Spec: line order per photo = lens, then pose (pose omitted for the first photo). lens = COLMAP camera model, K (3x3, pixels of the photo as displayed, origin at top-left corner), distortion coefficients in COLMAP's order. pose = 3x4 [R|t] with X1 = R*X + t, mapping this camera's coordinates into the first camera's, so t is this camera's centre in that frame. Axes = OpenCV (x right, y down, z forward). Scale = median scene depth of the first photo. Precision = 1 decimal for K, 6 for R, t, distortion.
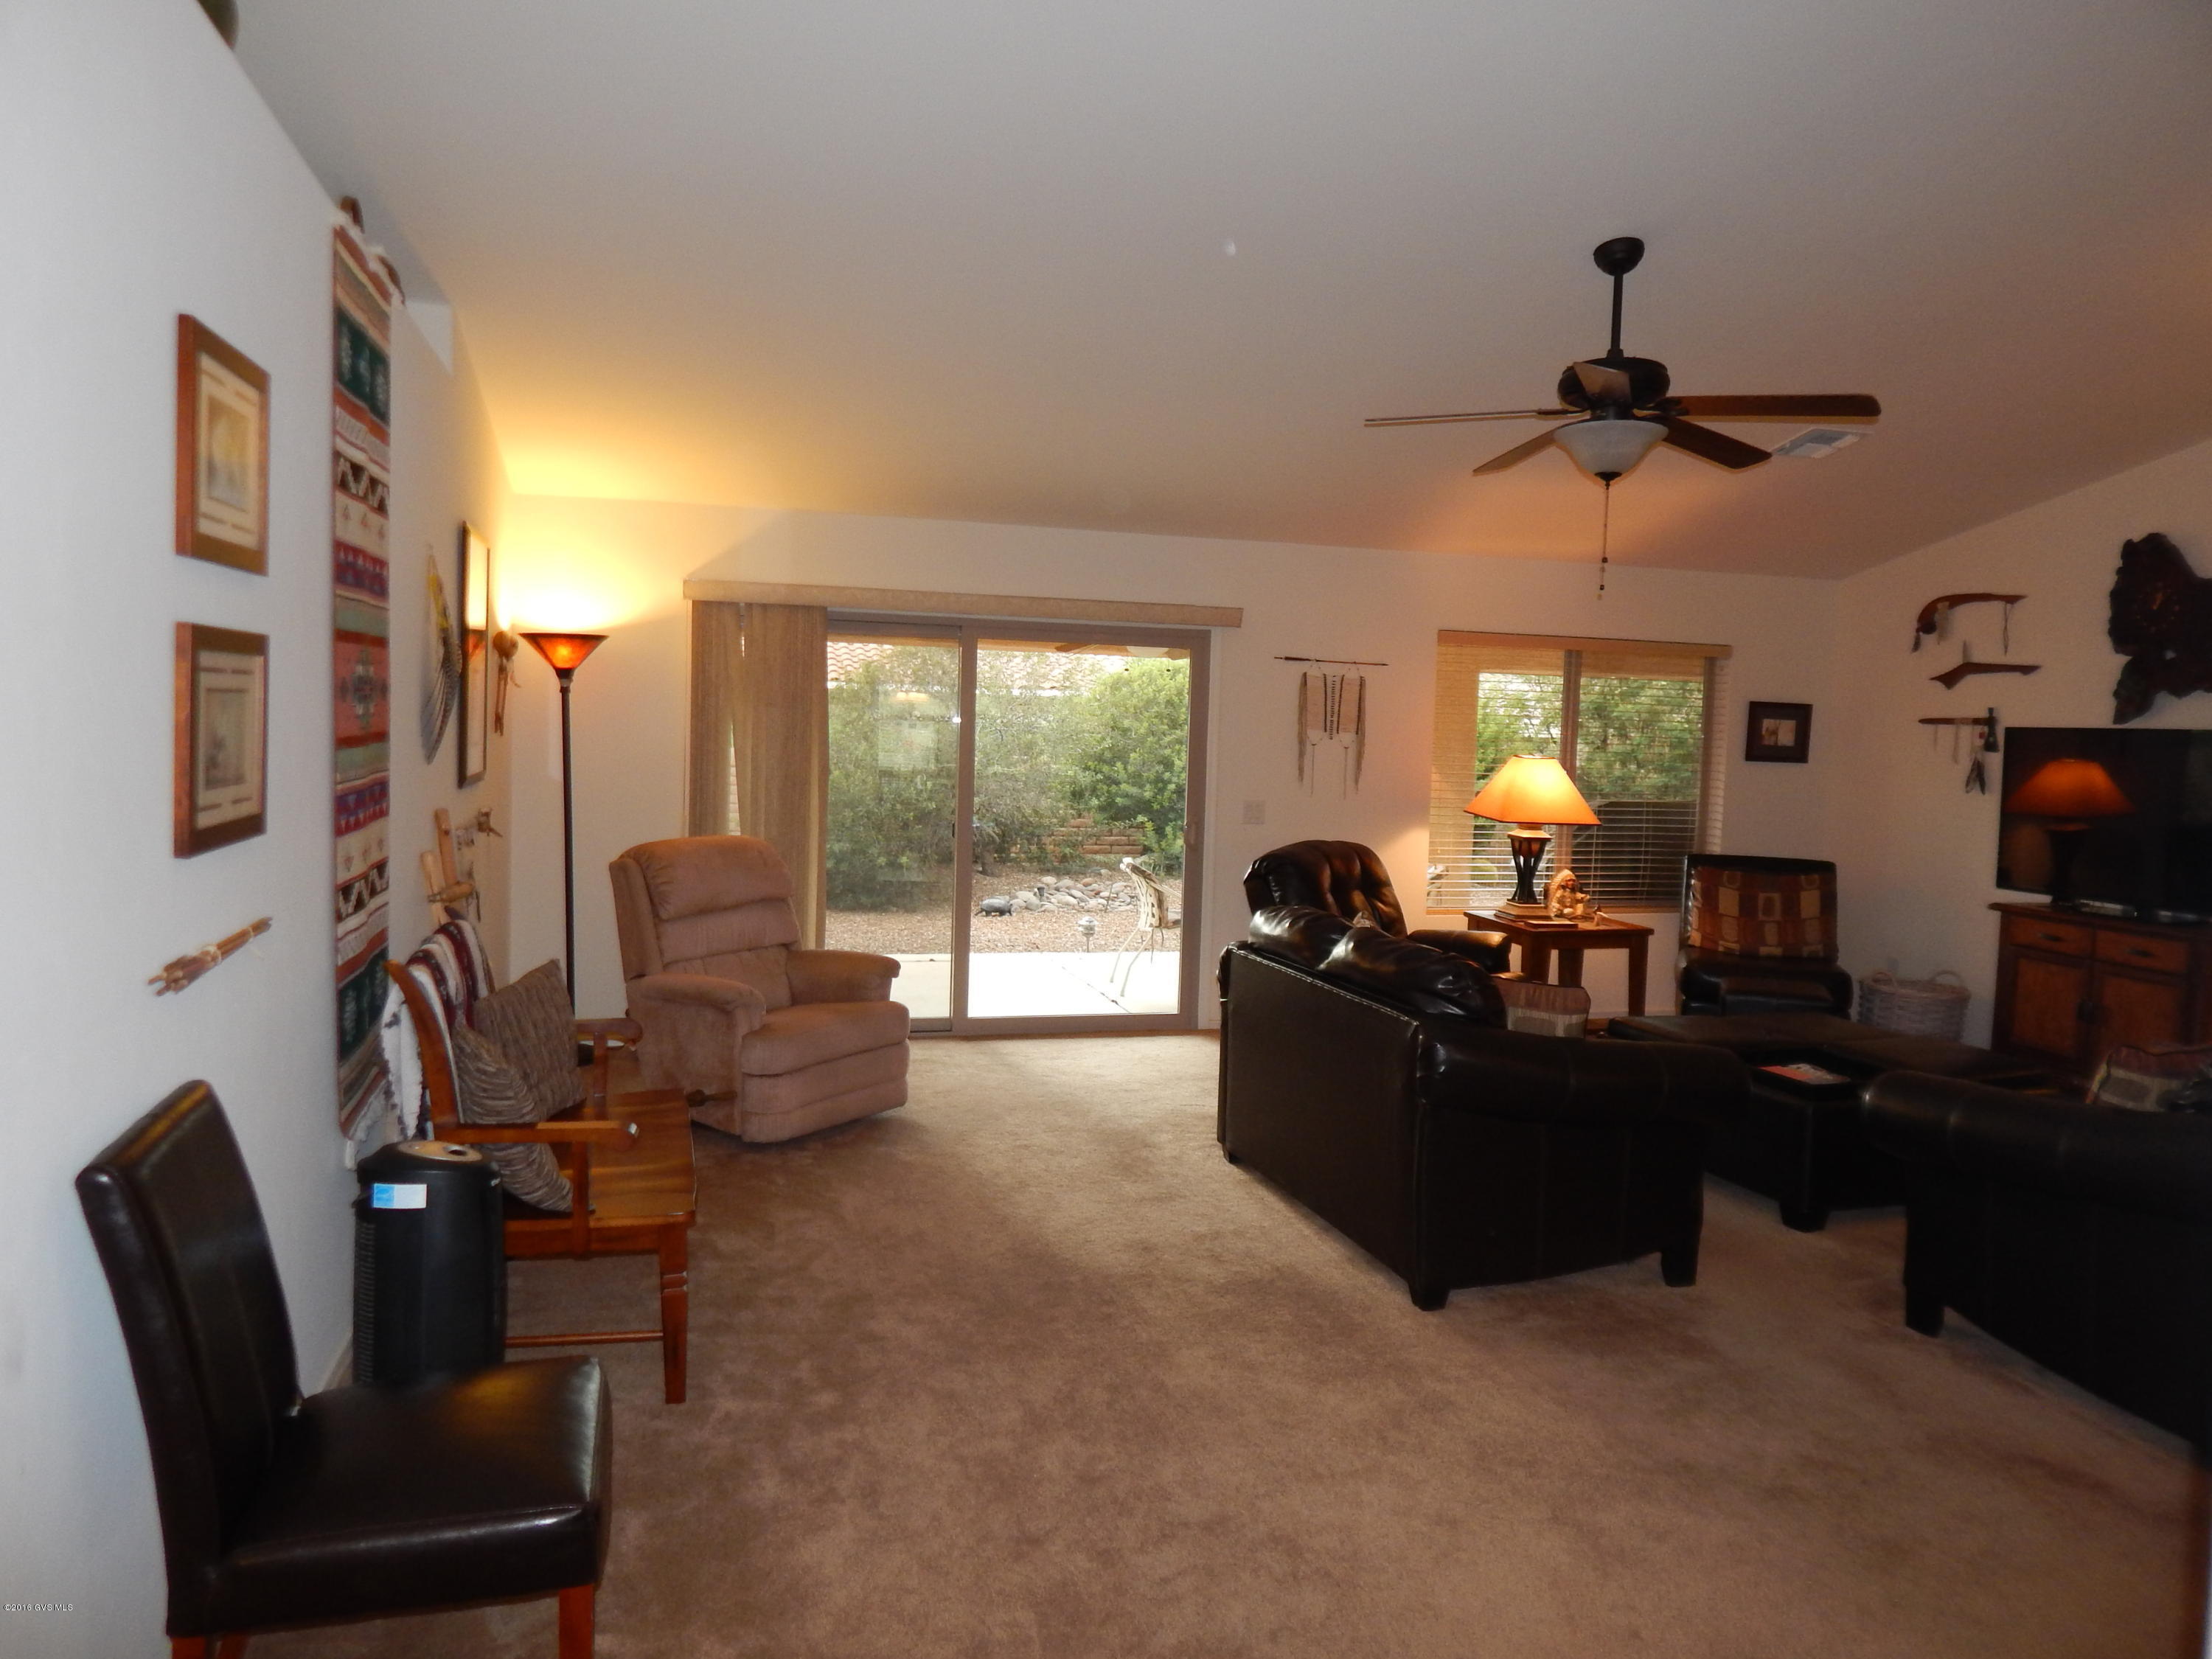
lens RADIAL K [[1486.8, 0, 1096.6], [0, 1486.8, 816.2], [0, 0, 1]] dist [0.011068, -0.000772]
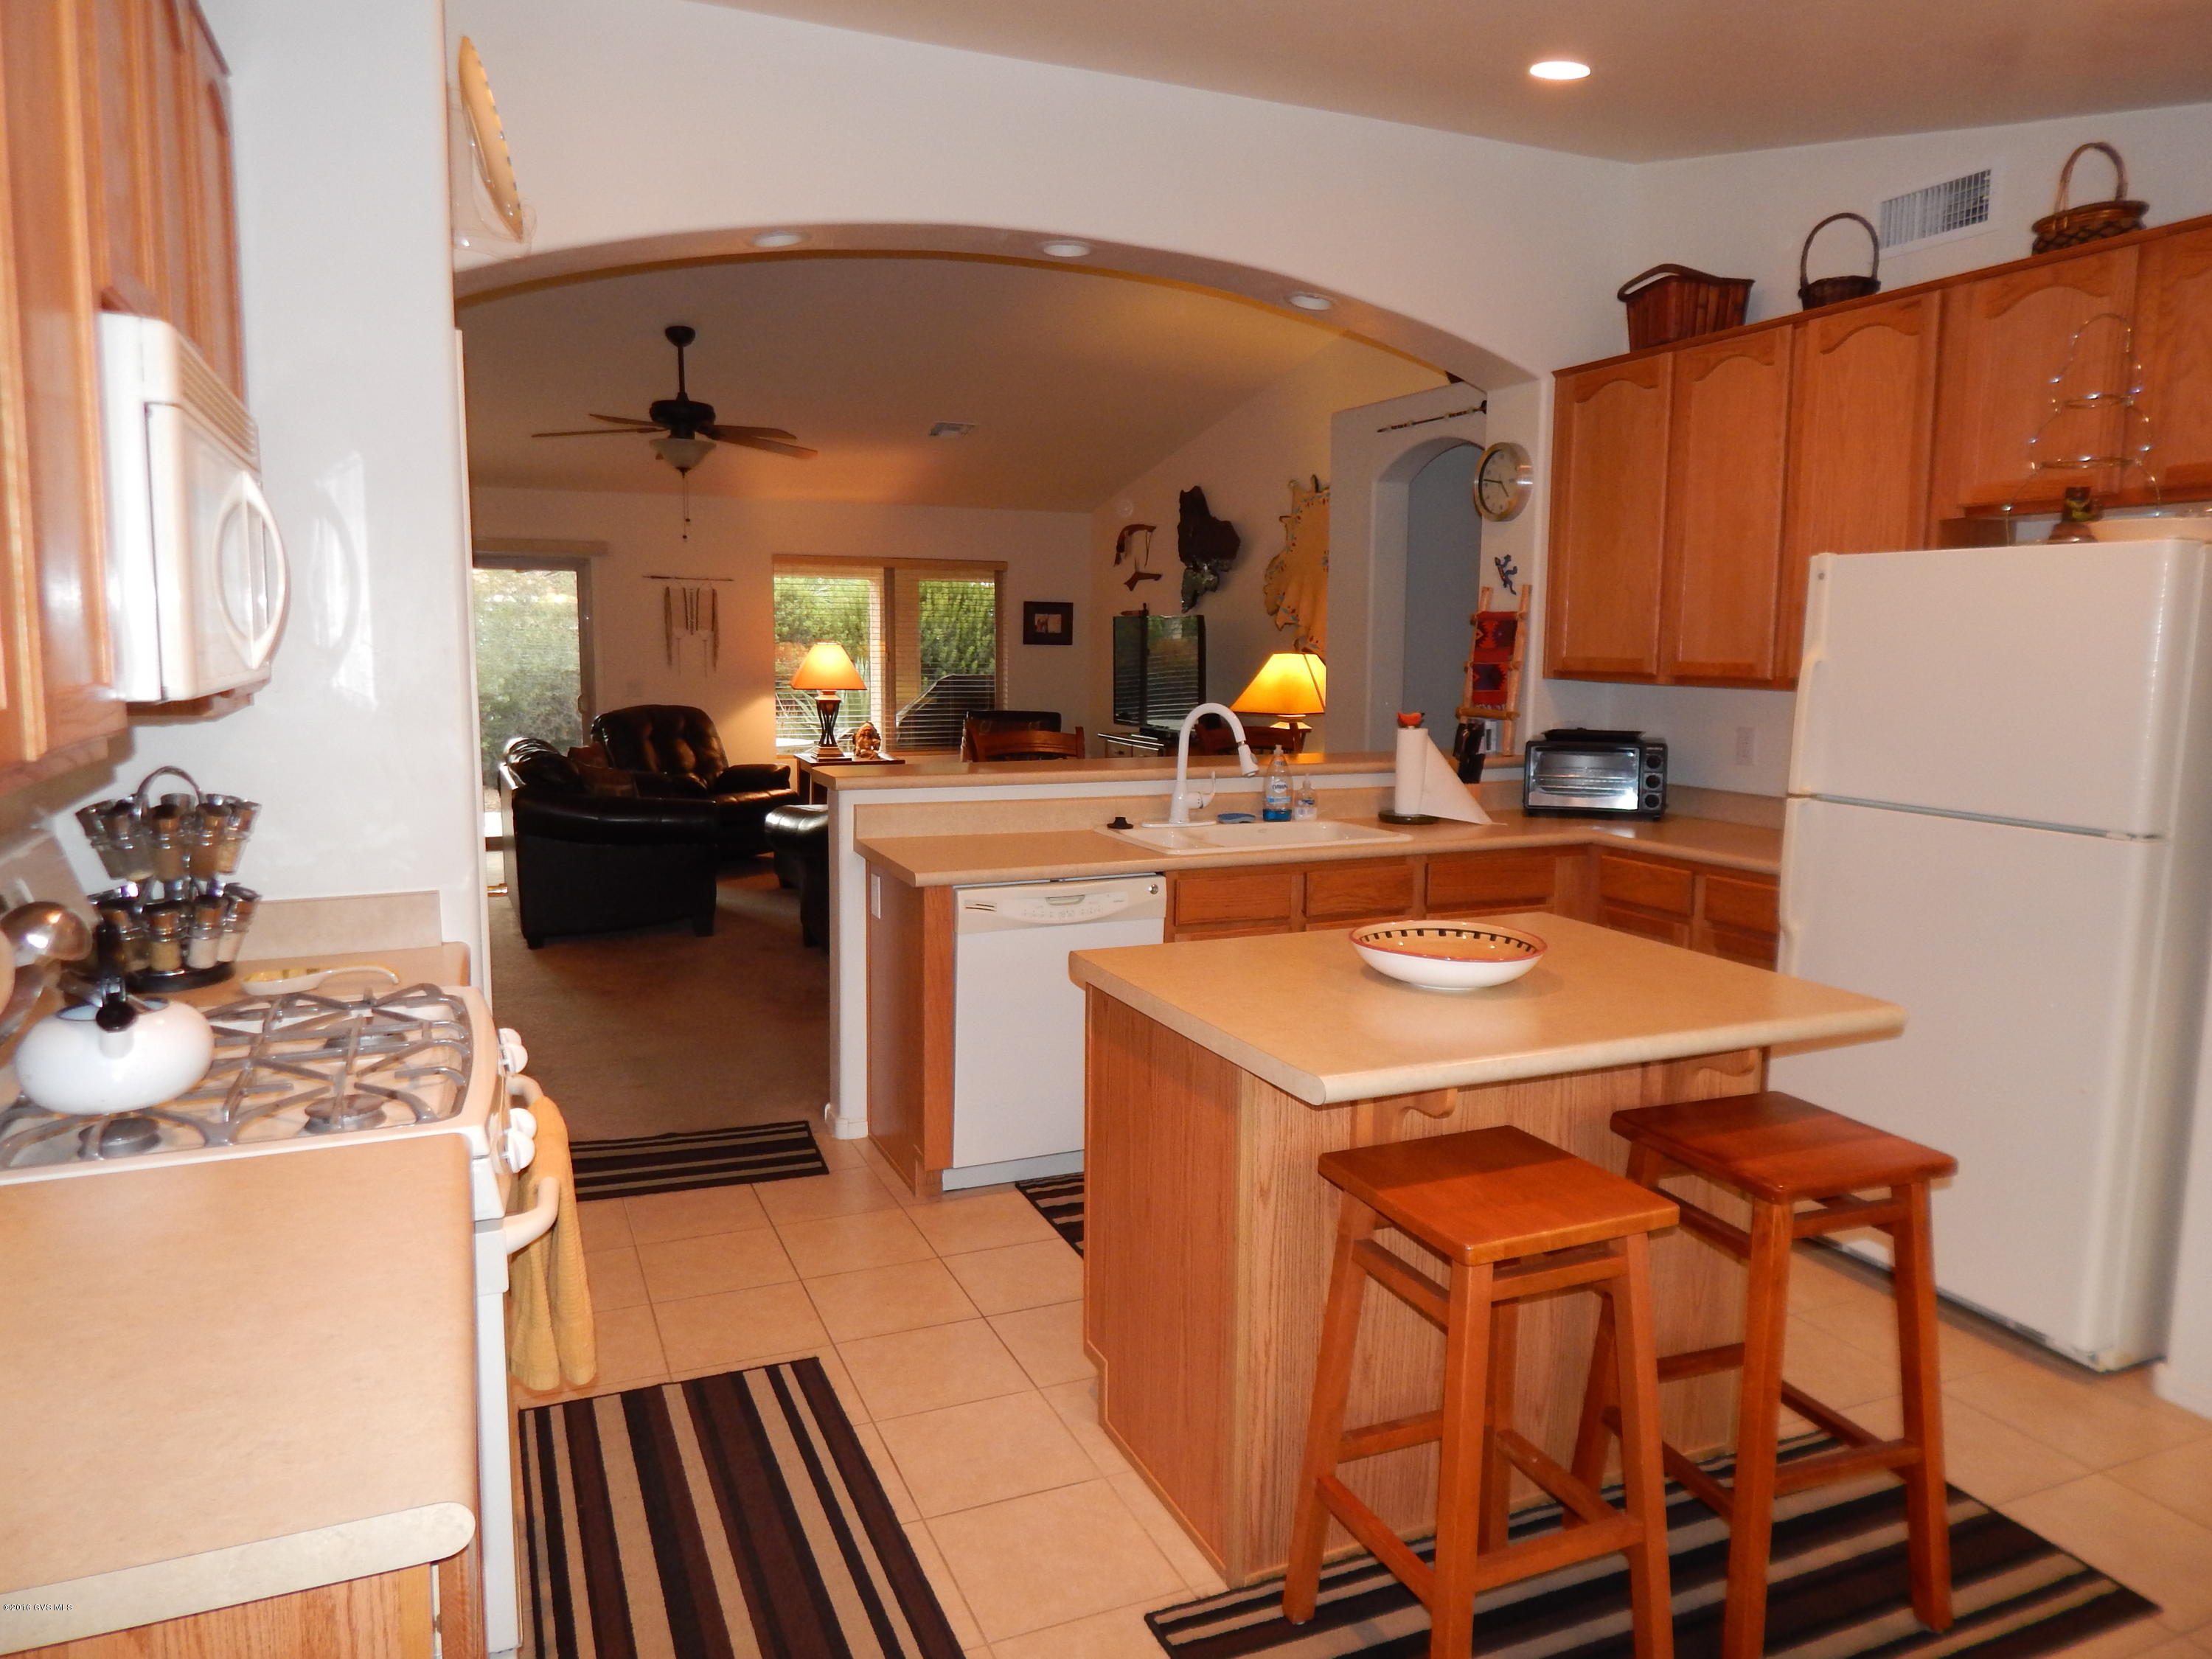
lens RADIAL K [[1486.8, 0, 1115.9], [0, 1486.8, 833.1], [0, 0, 1]] dist [0.011068, -0.000772]
pose [[0.991342, -0.038883, 0.125416, 0.372185], [0.029409, 0.996634, 0.076529, 0.039556], [-0.127969, -0.072178, 0.989148, -0.458413]]
